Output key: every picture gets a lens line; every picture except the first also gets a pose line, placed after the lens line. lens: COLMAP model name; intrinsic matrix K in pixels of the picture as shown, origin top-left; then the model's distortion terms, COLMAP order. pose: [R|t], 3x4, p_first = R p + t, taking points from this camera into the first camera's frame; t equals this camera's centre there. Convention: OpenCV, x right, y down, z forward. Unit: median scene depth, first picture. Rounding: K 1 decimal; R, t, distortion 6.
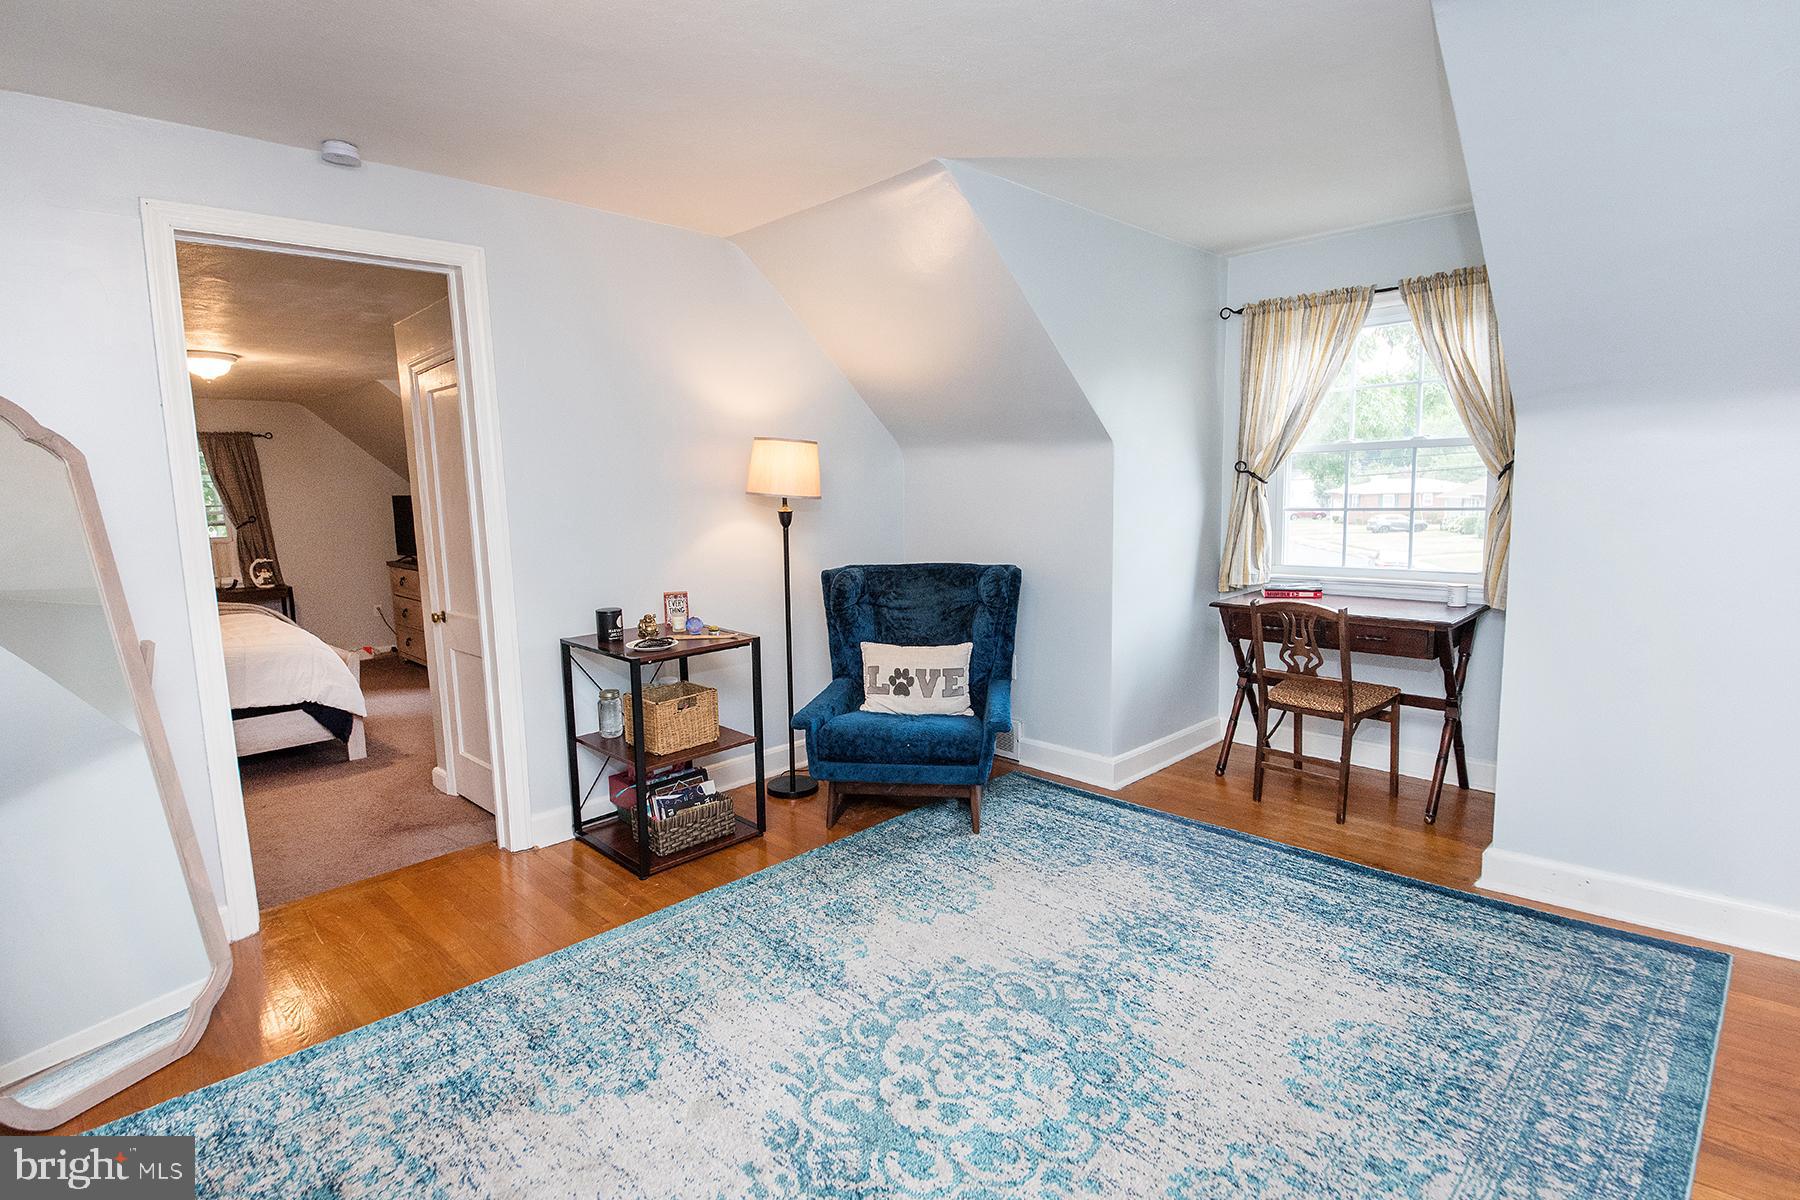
lens RADIAL K [[854.9, 0, 892.0], [0, 854.9, 609.0], [0, 0, 1]] dist [0.009634, -0.001179]
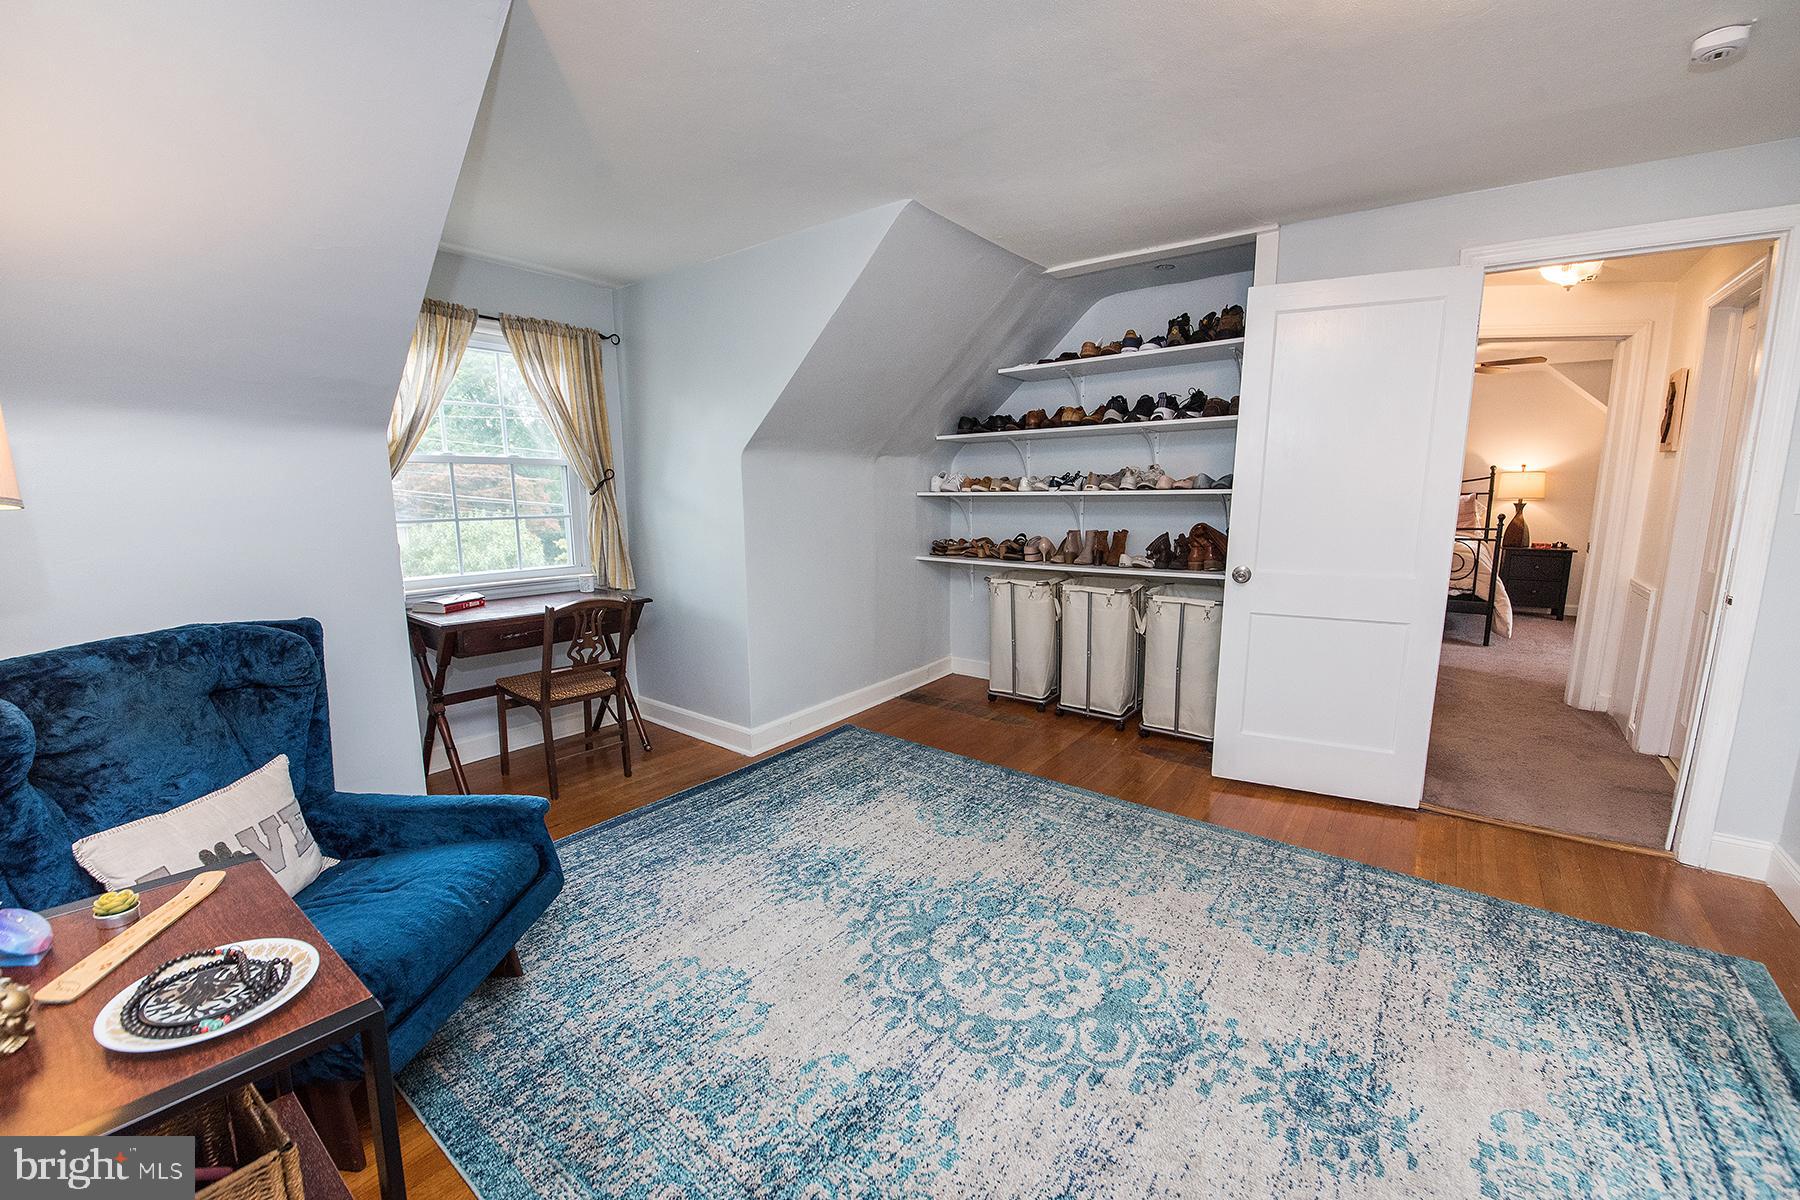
lens RADIAL K [[705.5, 0, 895.2], [0, 705.5, 611.3], [0, 0, 1]] dist [0.001412, -0.000108]
pose [[-0.119295, -0.142876, 0.982525, -0.592299], [0.141708, 0.977010, 0.159279, -0.103977], [-0.982694, 0.158233, -0.096306, 0.877703]]
